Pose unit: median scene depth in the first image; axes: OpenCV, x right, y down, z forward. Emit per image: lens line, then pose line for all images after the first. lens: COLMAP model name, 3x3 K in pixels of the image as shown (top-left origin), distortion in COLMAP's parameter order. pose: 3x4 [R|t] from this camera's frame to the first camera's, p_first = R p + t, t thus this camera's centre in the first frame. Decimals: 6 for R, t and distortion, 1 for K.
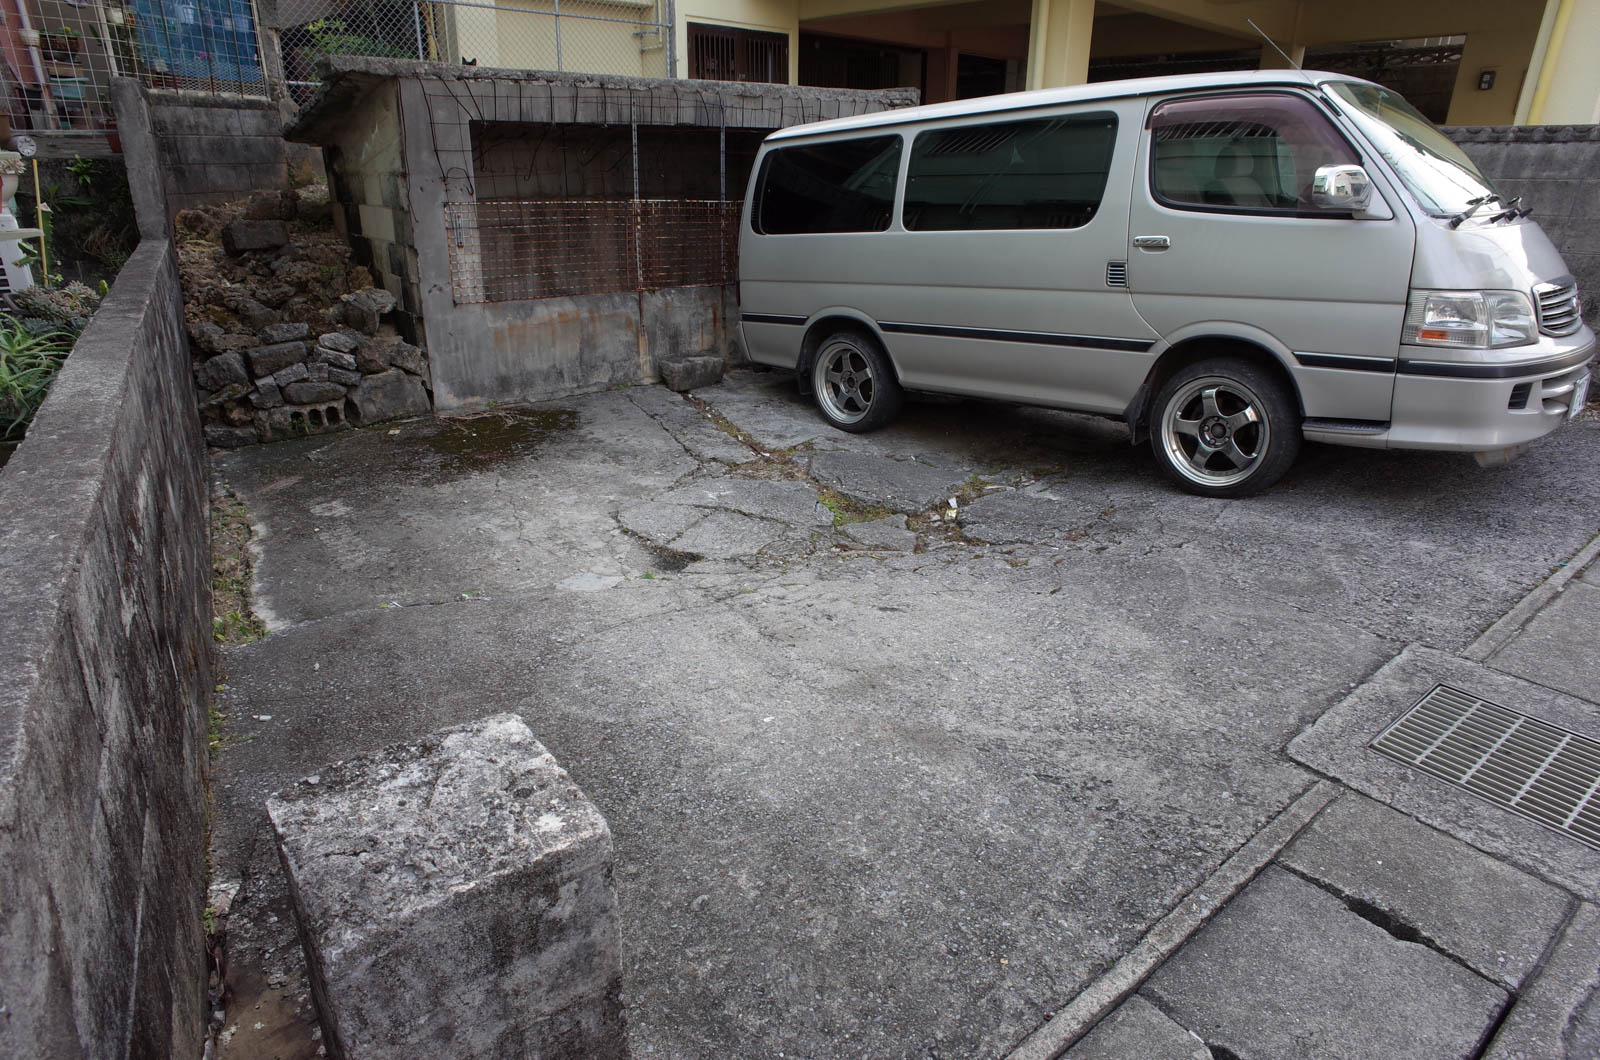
lens RADIAL K [[950.2, 0, 800.0], [0, 950.2, 530.0], [0, 0, 1]] dist [-0.078926, 0.041121]
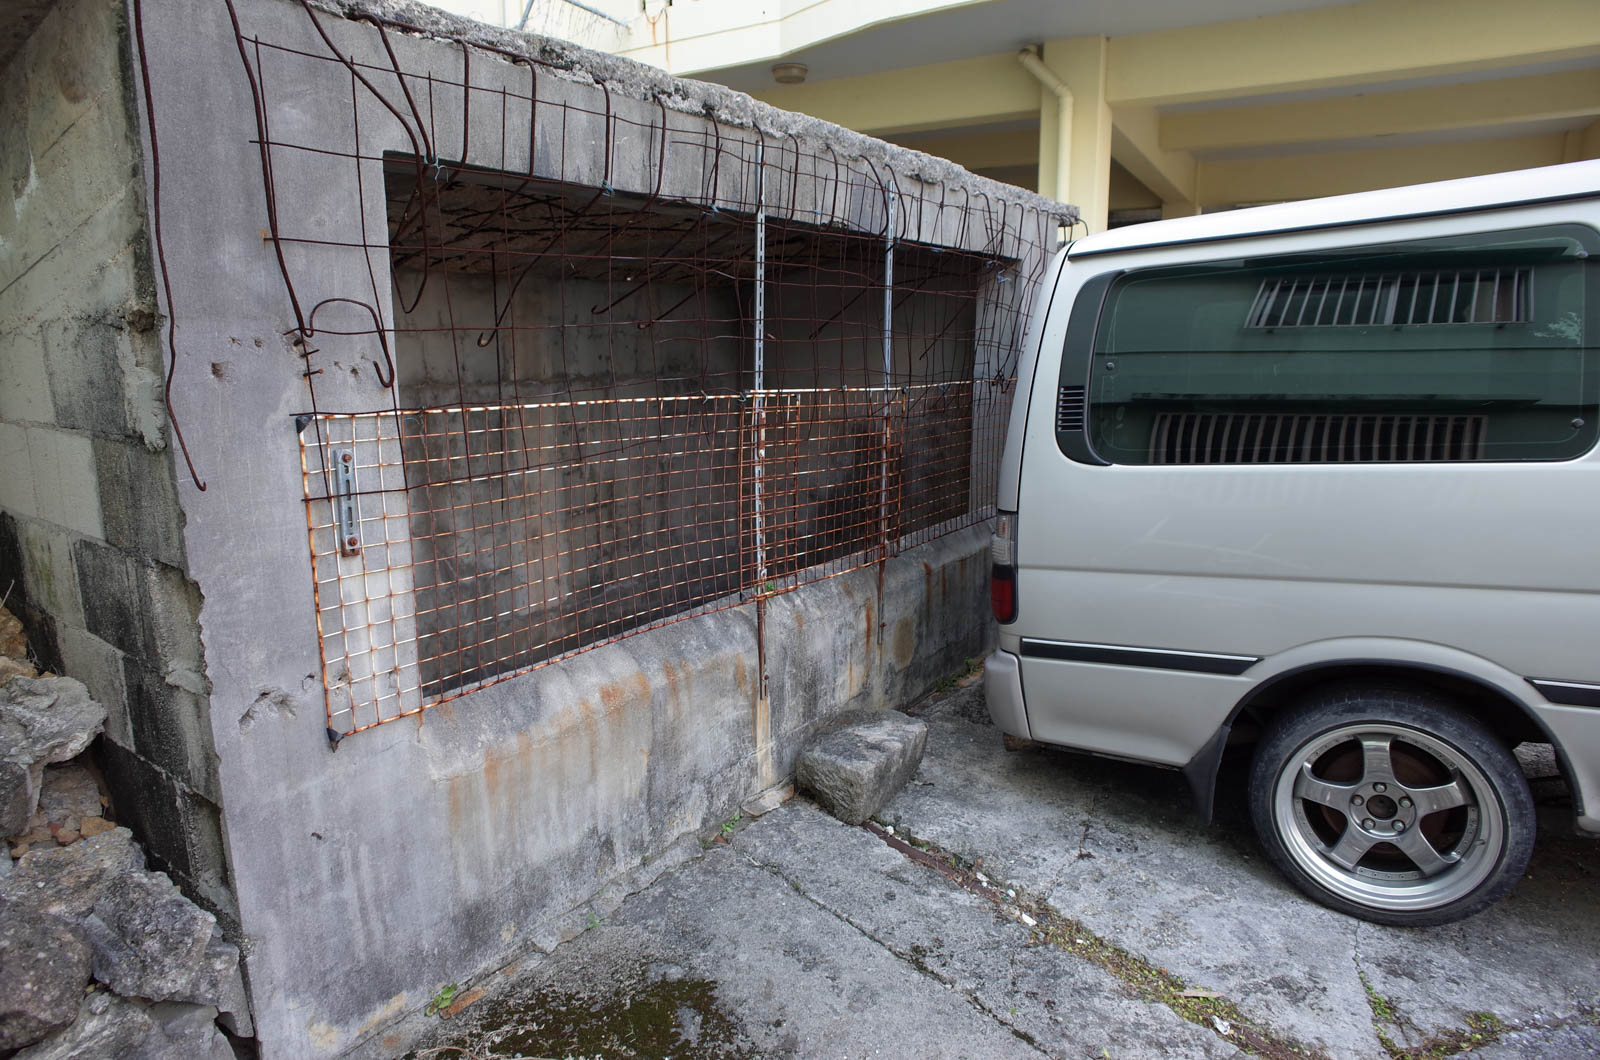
lens RADIAL K [[950.2, 0, 800.0], [0, 950.2, 530.0], [0, 0, 1]] dist [-0.078926, 0.041121]
pose [[0.962620, -0.064240, 0.263129, -0.283784], [0.109543, 0.980809, -0.161291, -0.230796], [-0.247717, 0.184086, 0.951183, 0.634170]]
